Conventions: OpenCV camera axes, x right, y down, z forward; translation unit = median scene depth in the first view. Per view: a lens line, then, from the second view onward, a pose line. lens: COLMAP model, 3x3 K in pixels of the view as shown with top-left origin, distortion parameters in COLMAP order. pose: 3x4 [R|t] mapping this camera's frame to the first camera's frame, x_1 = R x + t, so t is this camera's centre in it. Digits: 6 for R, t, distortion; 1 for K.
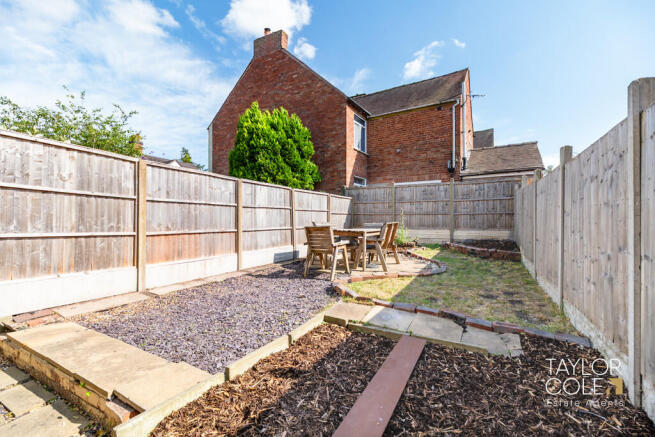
lens RADIAL K [[287.0, 0, 332.1], [0, 287.0, 220.5], [0, 0, 1]] dist [-0.004070, -0.000588]
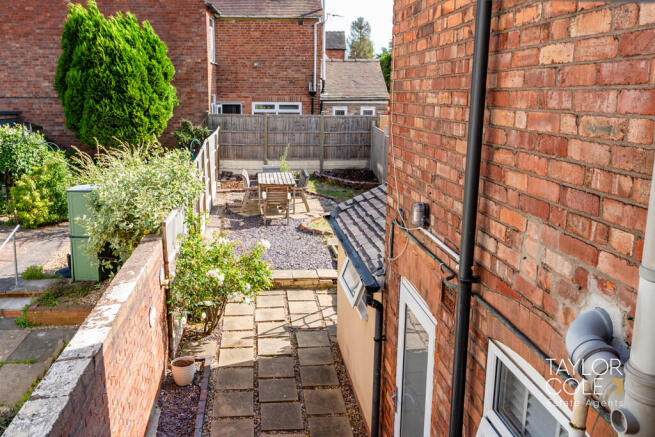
lens RADIAL K [[539.5, 0, 322.9], [0, 539.5, 218.0], [0, 0, 1]] dist [-0.064637, 0.002026]
pose [[0.816912, -0.130680, 0.561763, -0.628718], [-0.019117, 0.967324, 0.252823, -0.229305], [-0.576446, -0.217273, 0.787720, -0.537349]]
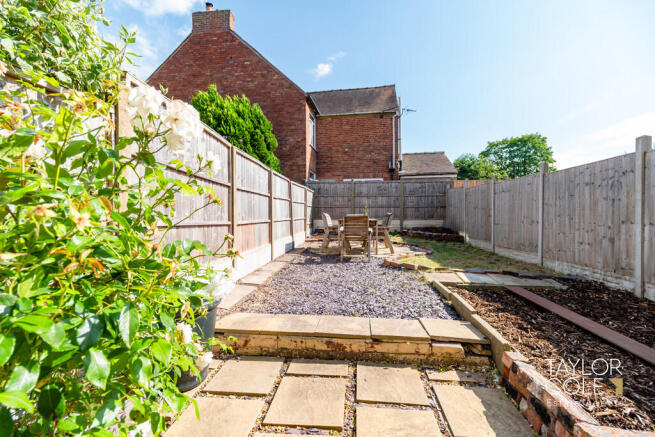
lens RADIAL K [[287.0, 0, 330.0], [0, 287.0, 220.1], [0, 0, 1]] dist [-0.004070, -0.000588]
pose [[0.922330, -0.011671, 0.386228, -0.284569], [0.005150, 0.999826, 0.017914, 0.008161], [-0.386370, -0.014534, 0.922229, -0.001370]]
